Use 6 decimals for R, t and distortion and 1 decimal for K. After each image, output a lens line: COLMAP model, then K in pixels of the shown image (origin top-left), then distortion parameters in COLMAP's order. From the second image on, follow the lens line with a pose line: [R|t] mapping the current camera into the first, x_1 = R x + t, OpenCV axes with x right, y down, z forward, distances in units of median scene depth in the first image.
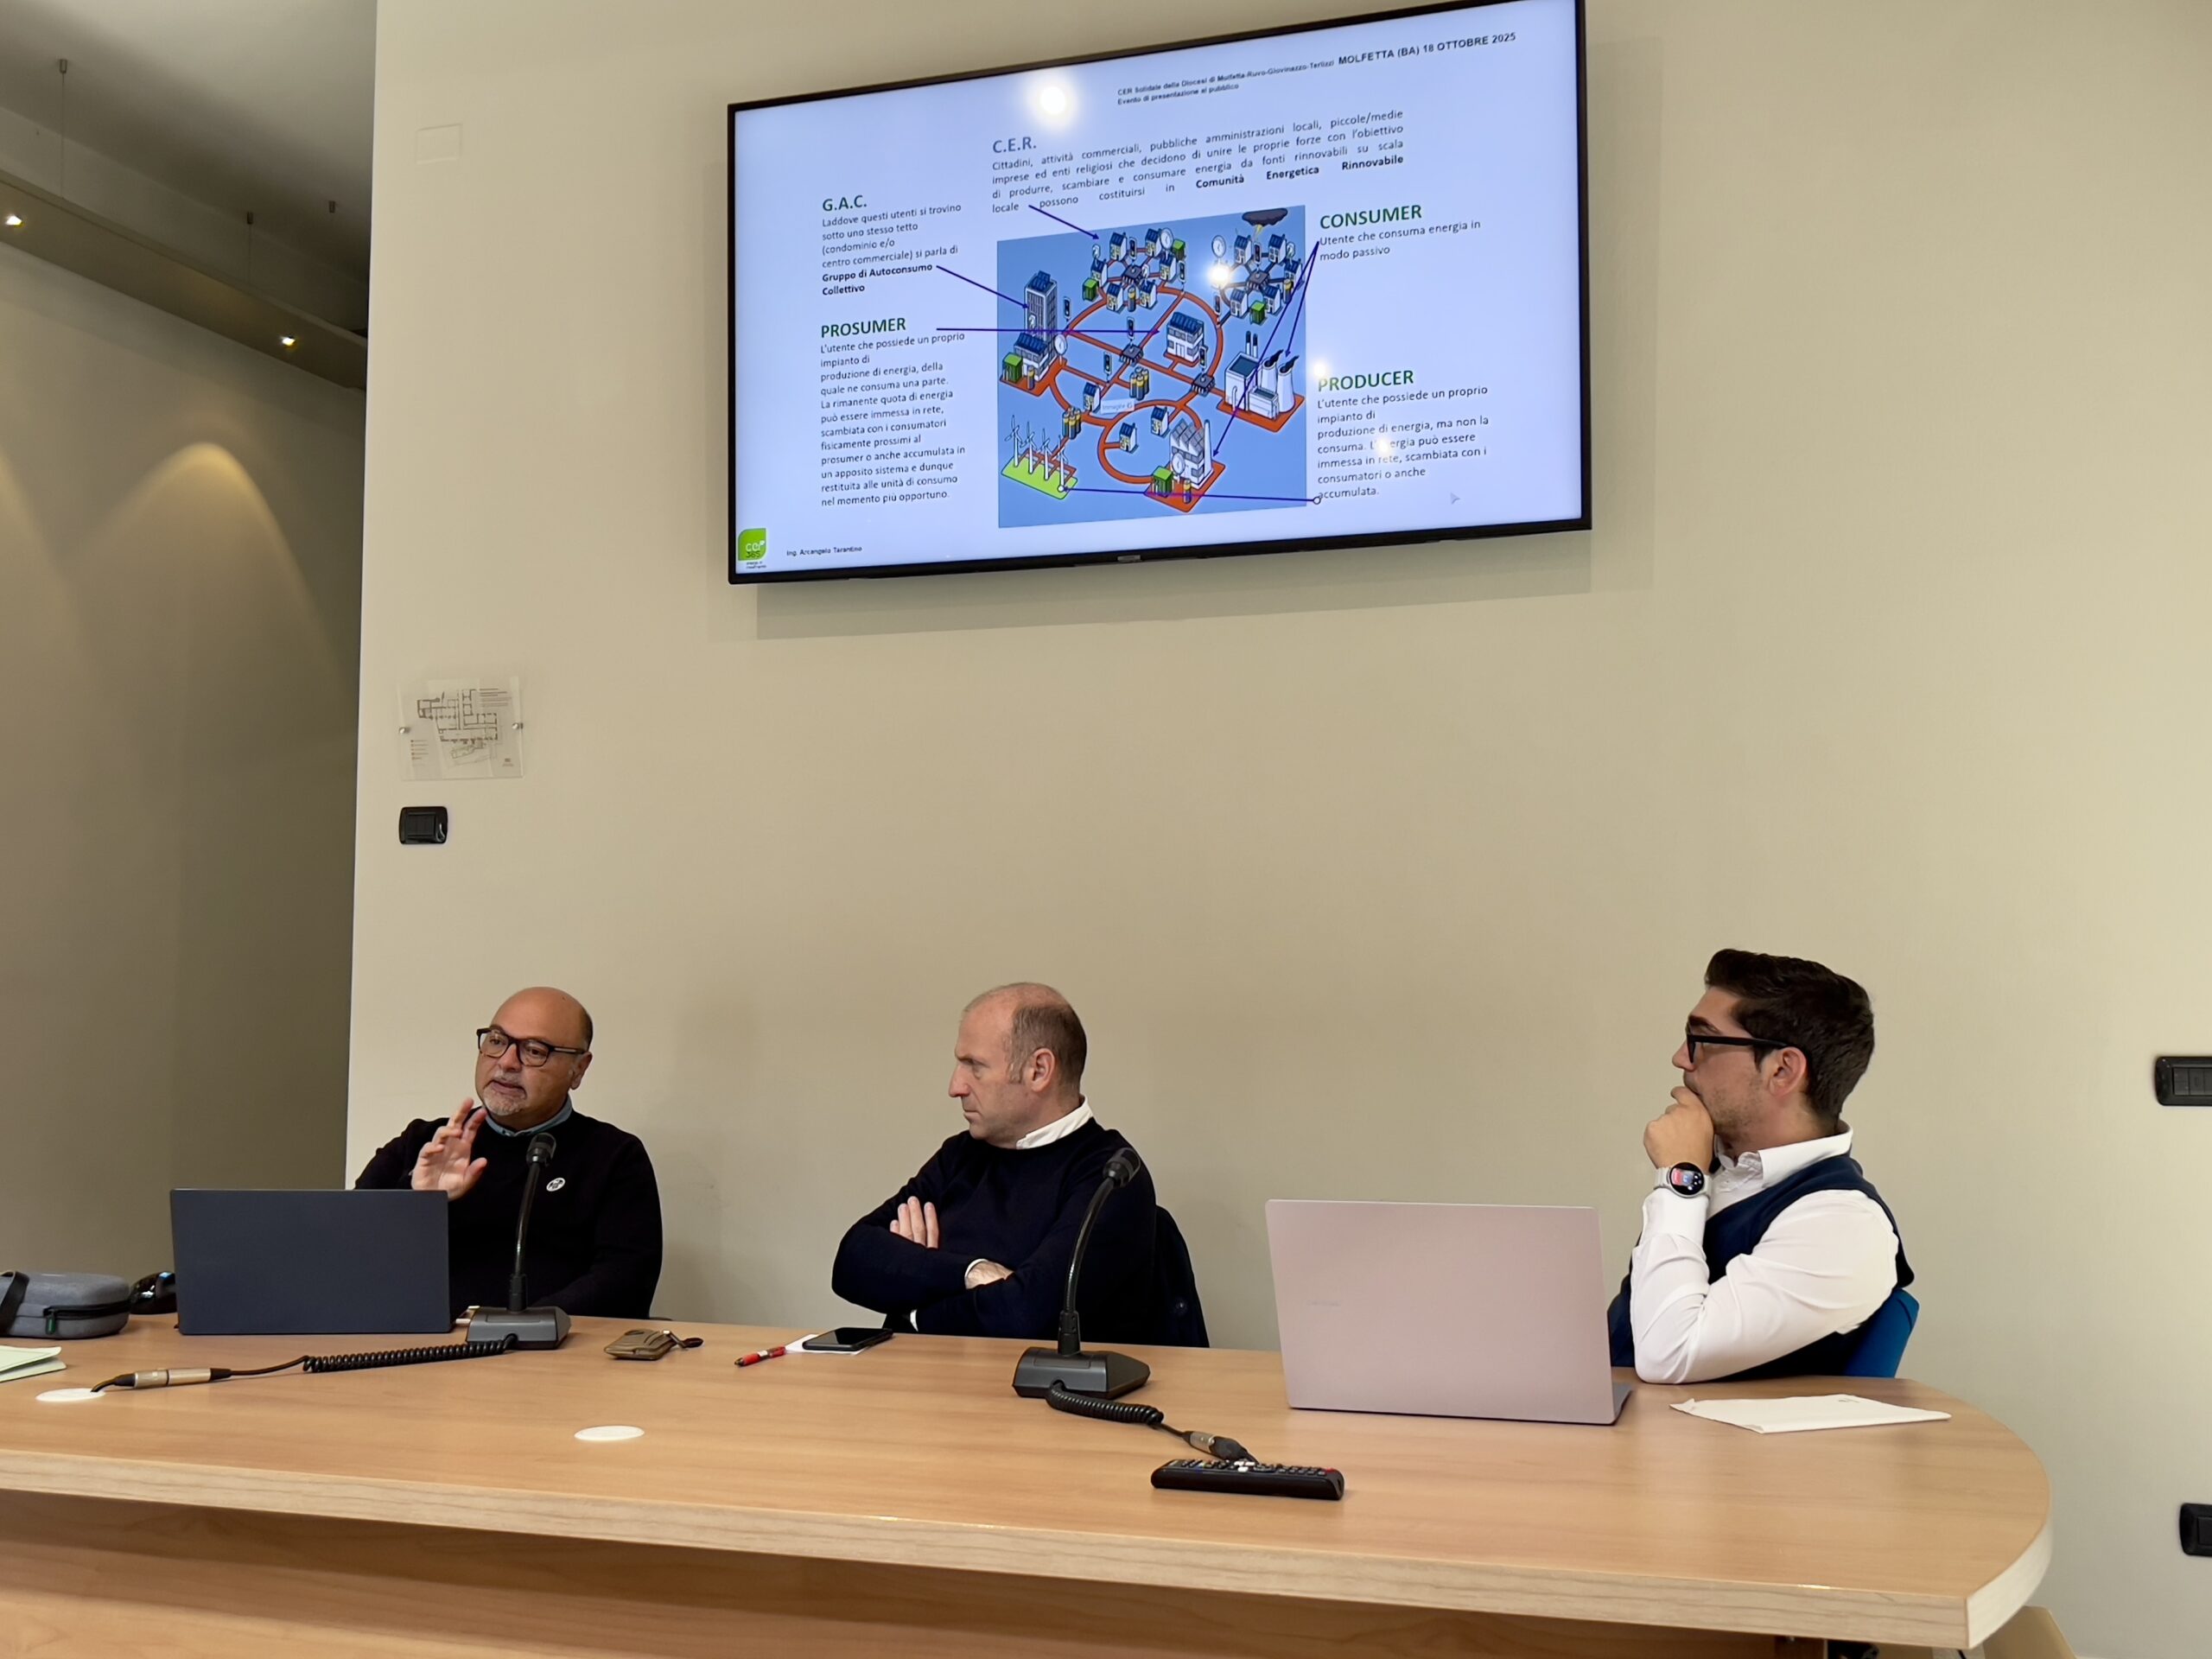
lens RADIAL K [[2066.5, 0, 1088.3], [0, 2066.5, 829.5], [0, 0, 1]] dist [0.004707, 0.000000]
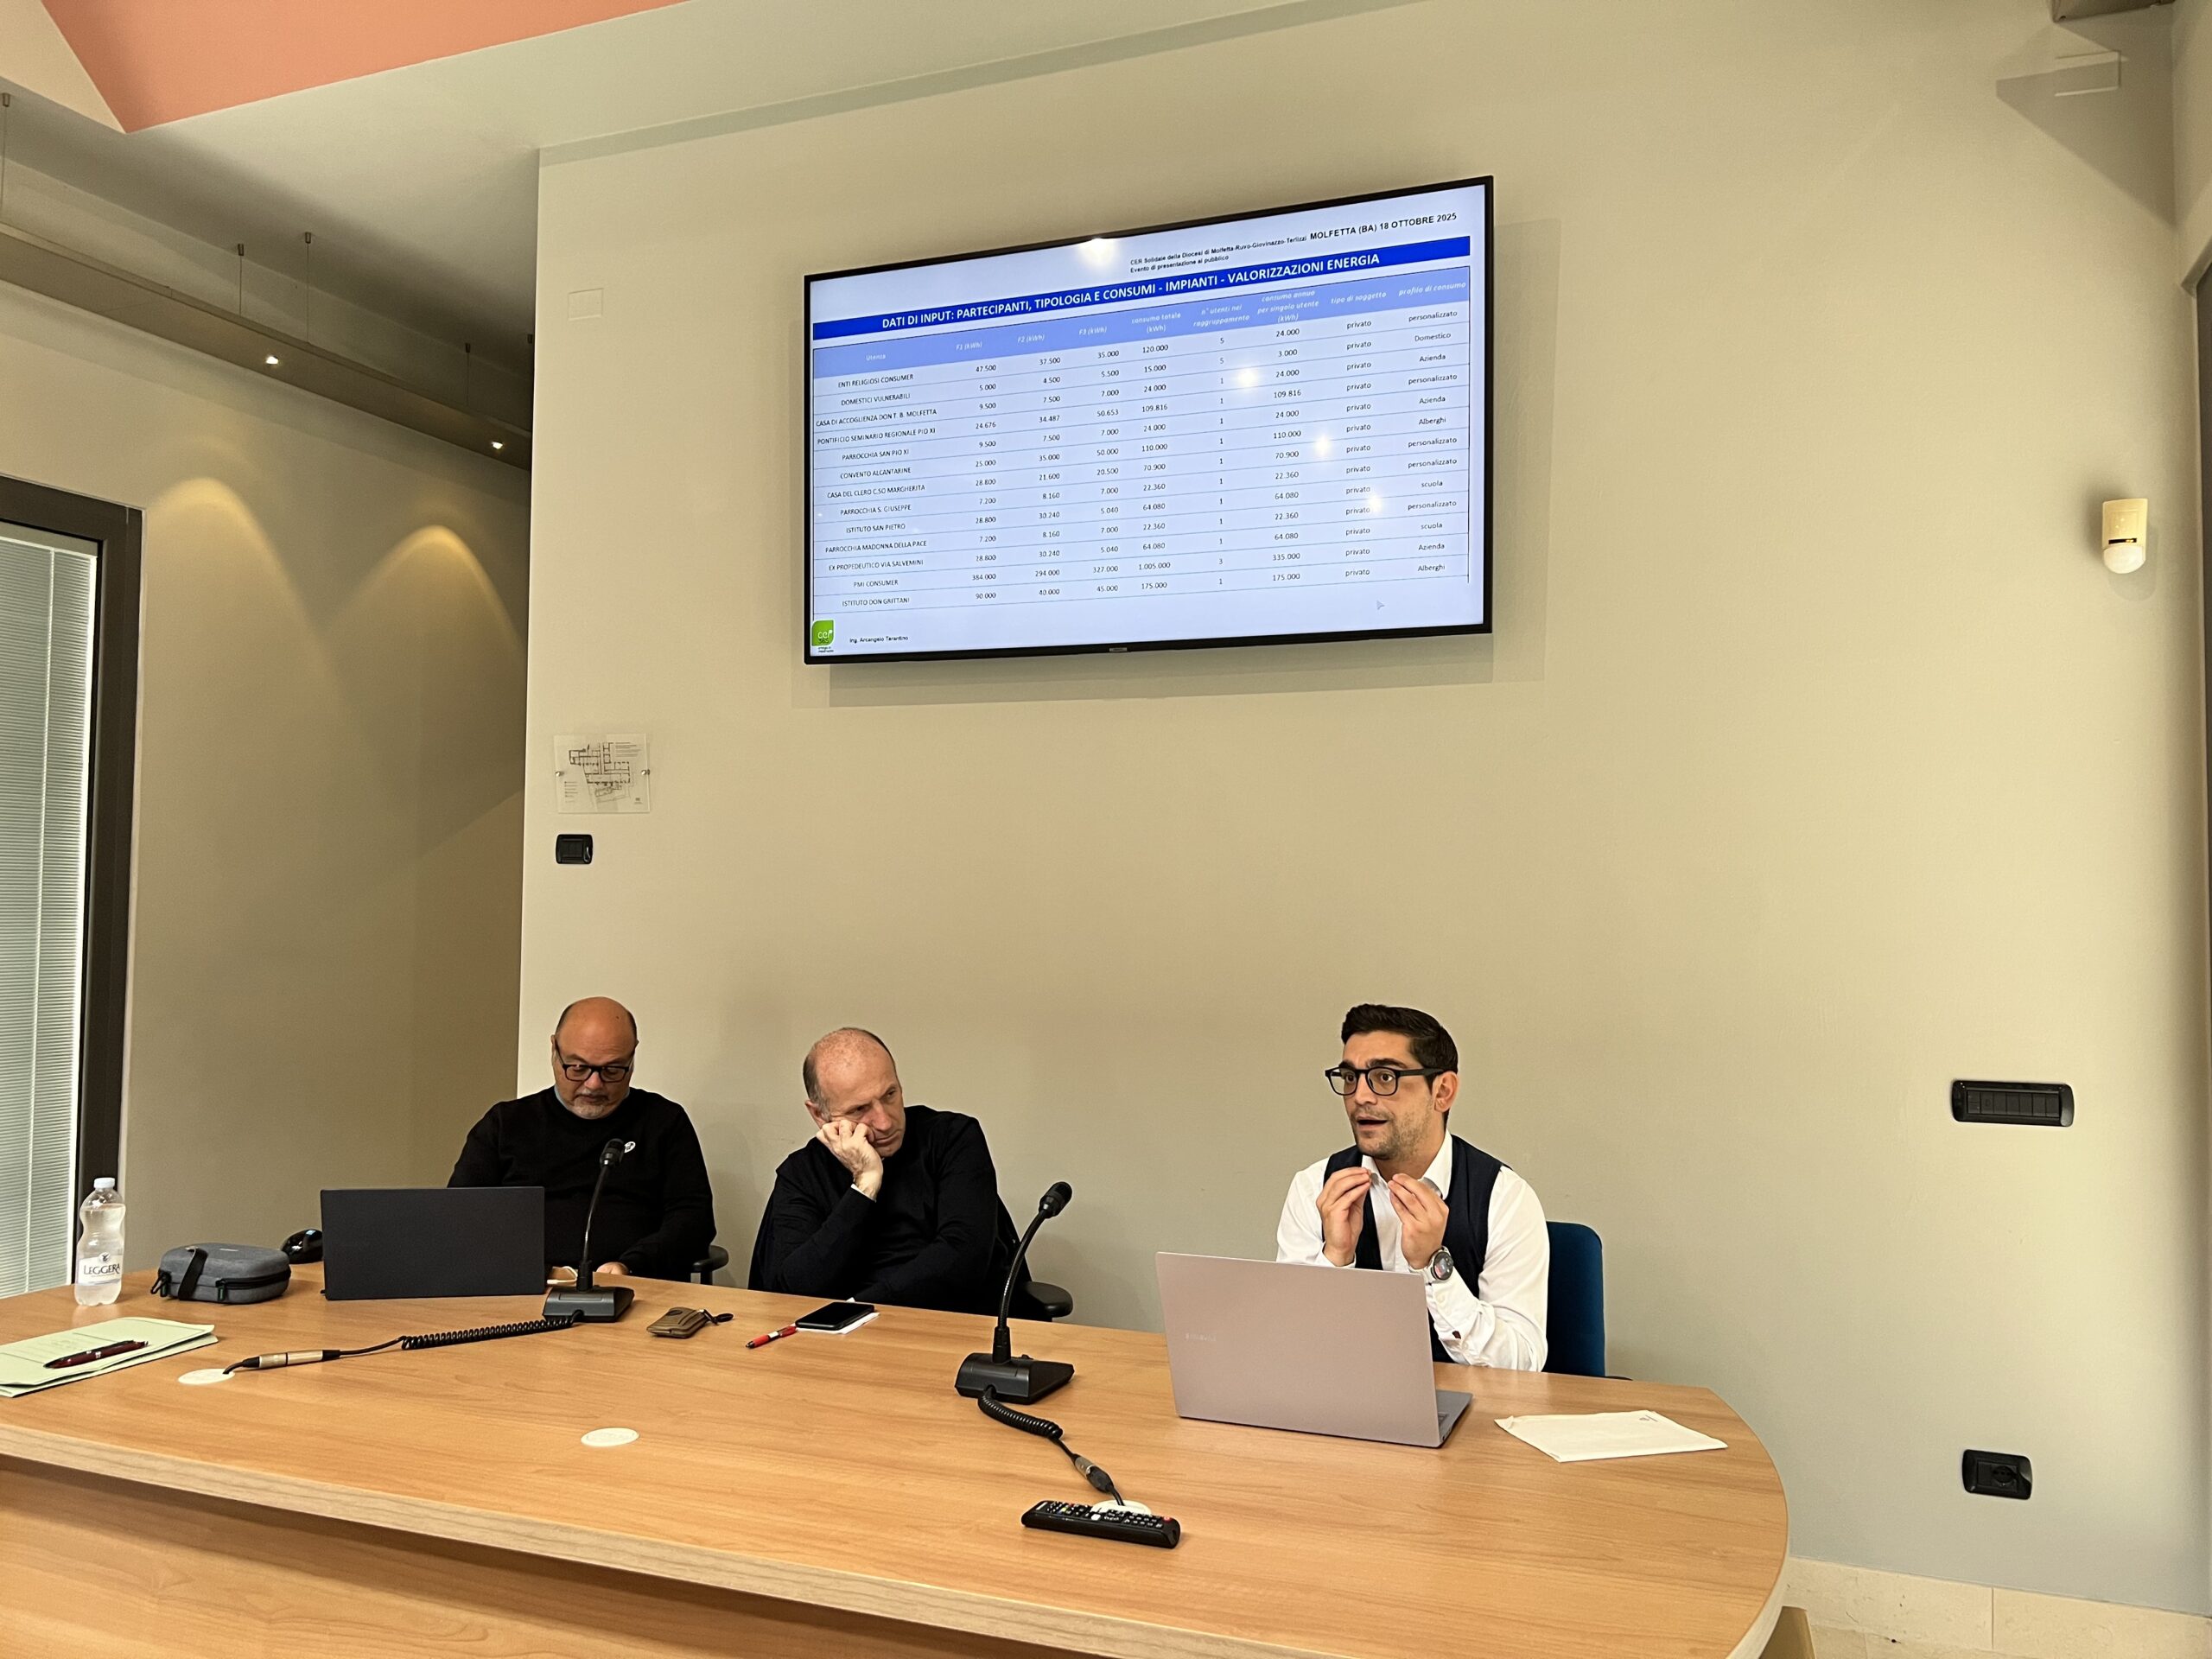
lens RADIAL K [[1597.1, 0, 1097.8], [0, 1597.1, 830.9], [0, 0, 1]] dist [0.012682, -0.021250]
pose [[0.998647, 0.007018, -0.051534, 0.079085], [-0.005245, 0.999393, 0.034448, -0.077338], [0.051744, -0.034131, 0.998077, 0.060619]]
